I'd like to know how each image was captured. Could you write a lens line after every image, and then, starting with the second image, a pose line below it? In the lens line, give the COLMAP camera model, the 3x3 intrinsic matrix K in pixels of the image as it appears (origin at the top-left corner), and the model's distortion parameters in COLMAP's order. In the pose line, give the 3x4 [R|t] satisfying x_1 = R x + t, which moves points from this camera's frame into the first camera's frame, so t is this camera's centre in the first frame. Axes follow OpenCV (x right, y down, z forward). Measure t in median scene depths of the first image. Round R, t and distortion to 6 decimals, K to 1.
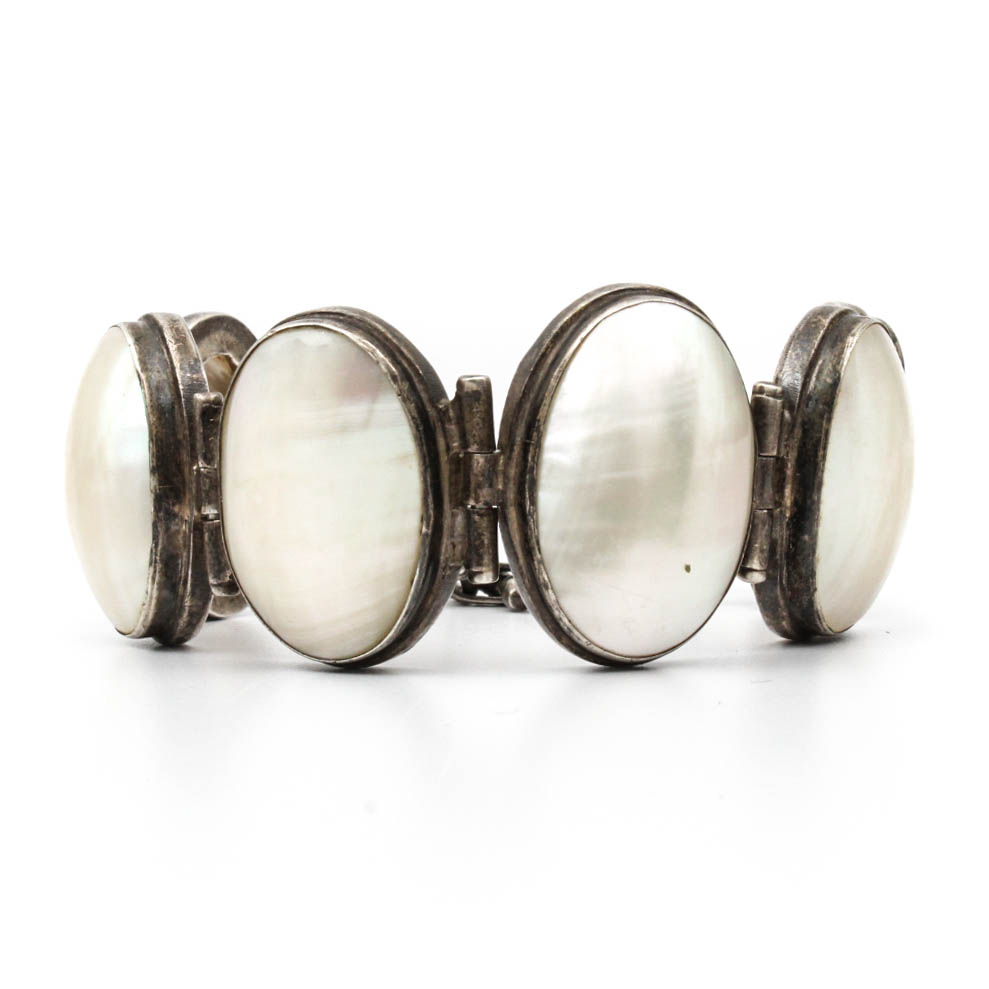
lens RADIAL K [[2113.4, 0, 492.6], [0, 2113.4, 495.3], [0, 0, 1]] dist [-0.213493, 0.000000]
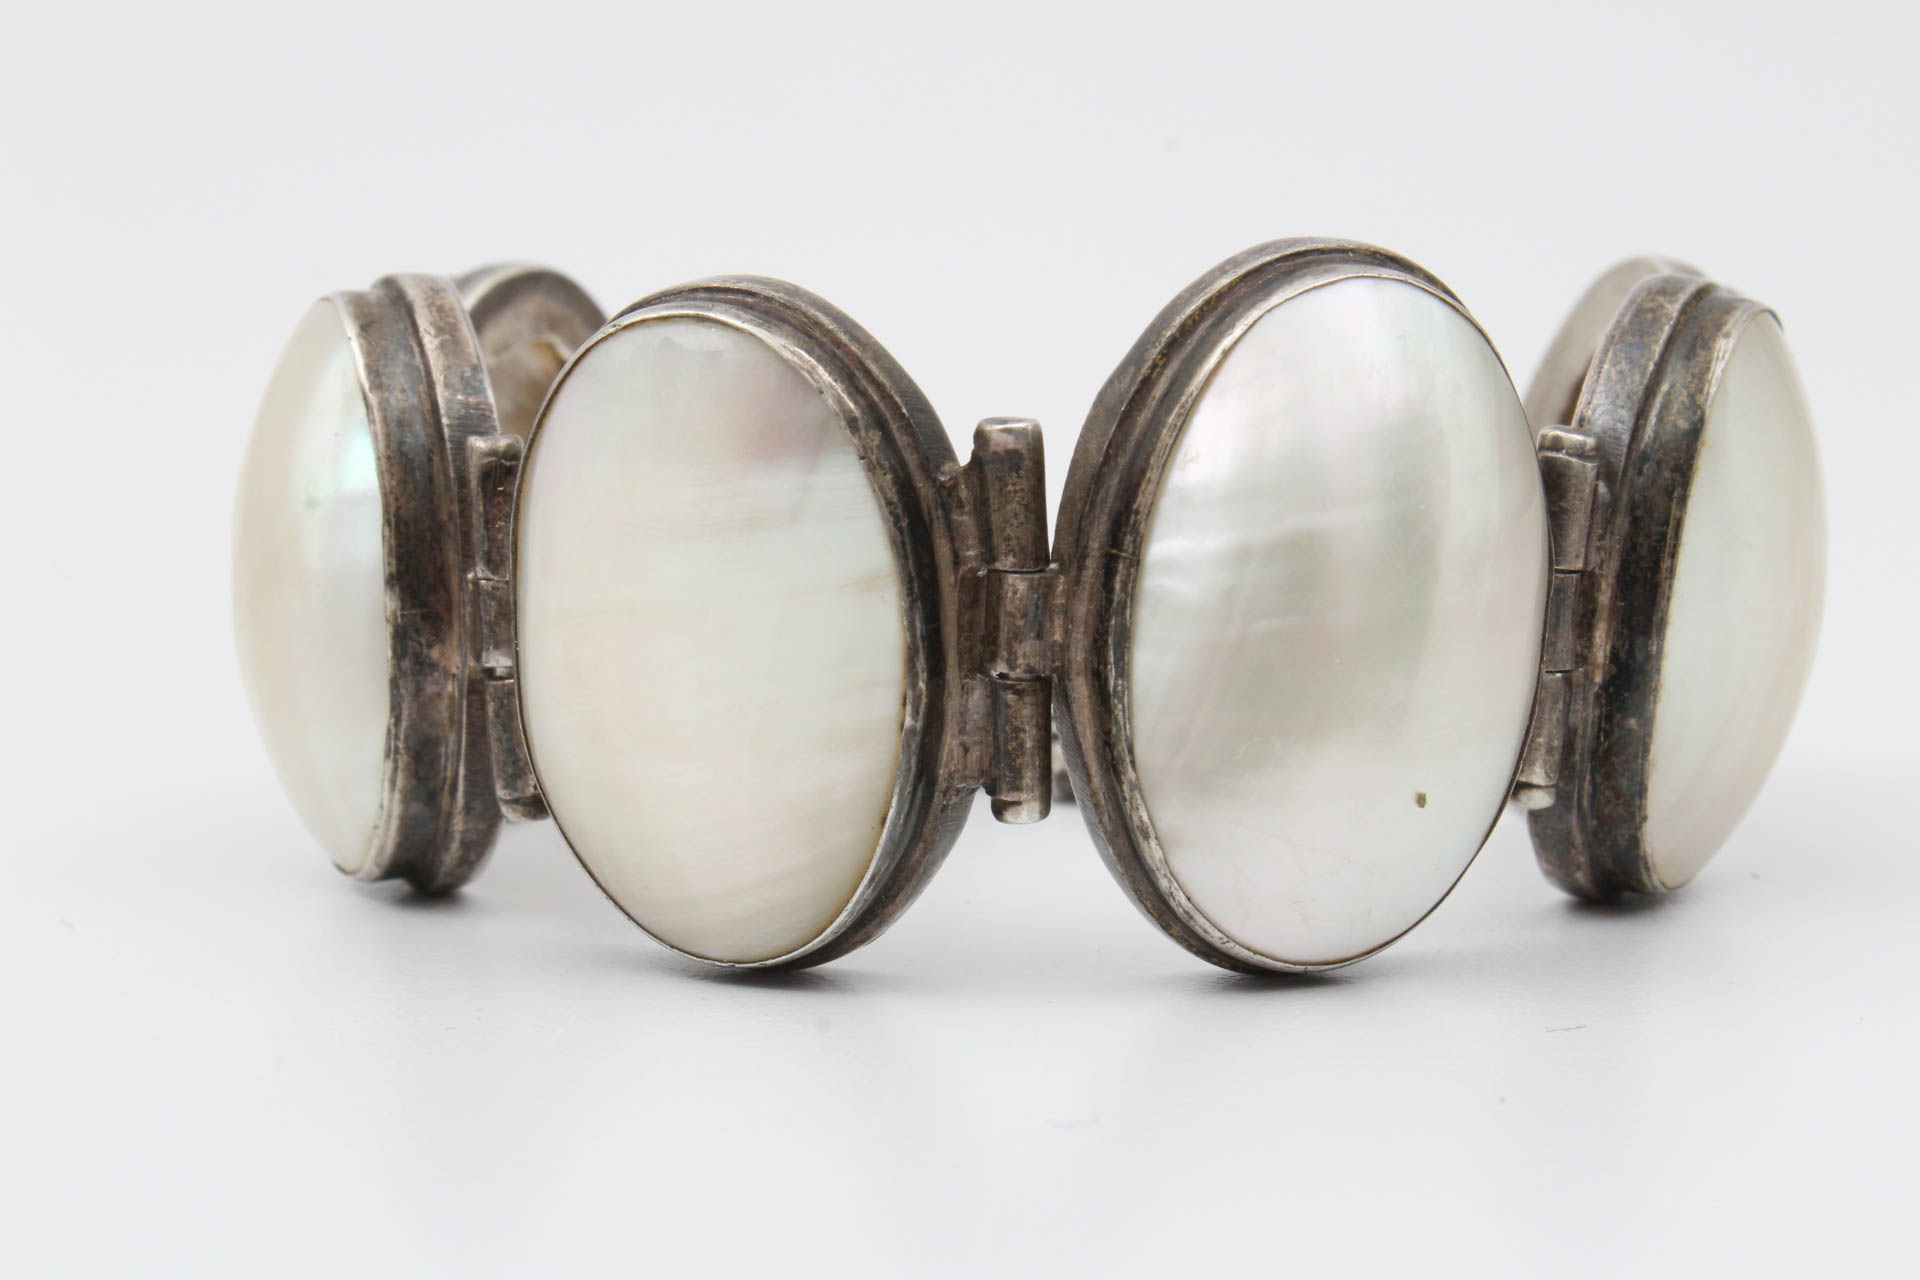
lens RADIAL K [[3093.4, 0, 967.3], [0, 3093.4, 637.5], [0, 0, 1]] dist [-0.119141, 0.000000]
pose [[0.999914, 0.011285, -0.006627, -0.012766], [-0.010936, 0.998666, 0.050454, -0.039827], [0.007187, -0.050378, 0.998704, 0.242134]]
